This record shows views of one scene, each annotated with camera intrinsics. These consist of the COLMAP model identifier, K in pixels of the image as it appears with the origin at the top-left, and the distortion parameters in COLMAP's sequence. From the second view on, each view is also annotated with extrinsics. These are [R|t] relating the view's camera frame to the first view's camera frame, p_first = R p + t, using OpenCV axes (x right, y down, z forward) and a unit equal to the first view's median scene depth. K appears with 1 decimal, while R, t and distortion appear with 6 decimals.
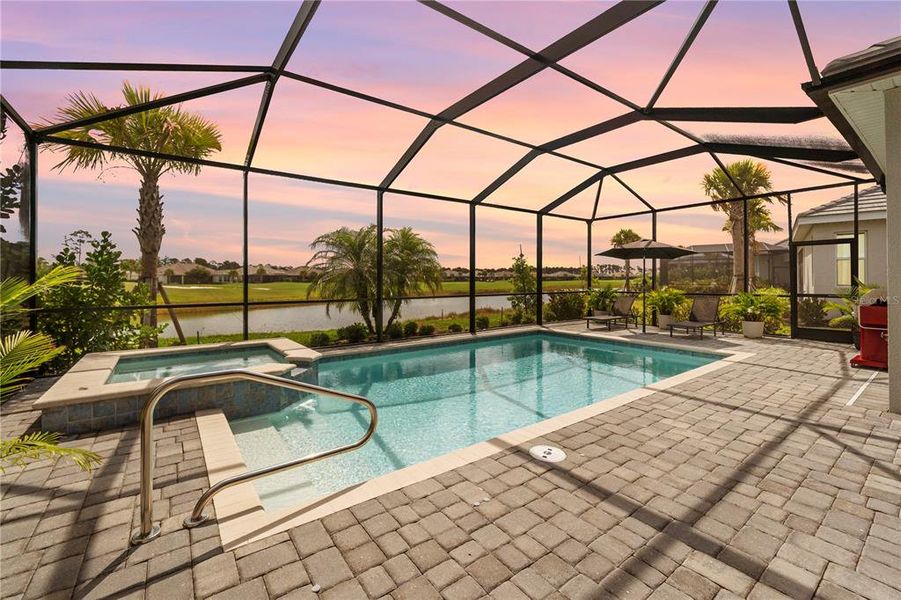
lens RADIAL K [[379.3, 0, 453.3], [0, 379.3, 280.6], [0, 0, 1]] dist [-0.001083, -0.000235]
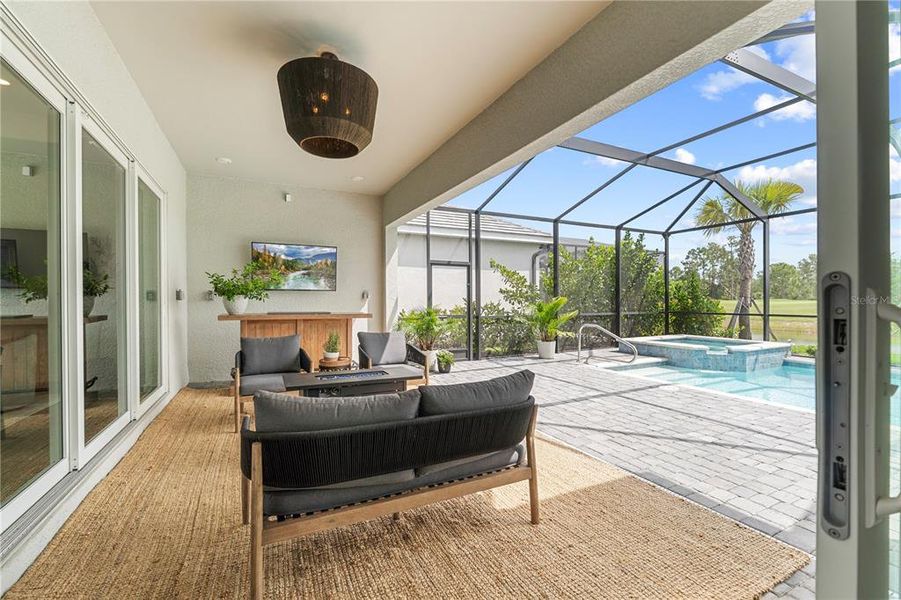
lens RADIAL K [[387.4, 0, 450.5], [0, 387.4, 300.0], [0, 0, 1]] dist [-0.000739, -0.000191]
pose [[-0.183523, 0.000395, -0.983015, 1.610473], [0.008513, 0.999963, -0.001188, -0.011299], [0.982979, -0.008587, -0.183519, 0.166364]]
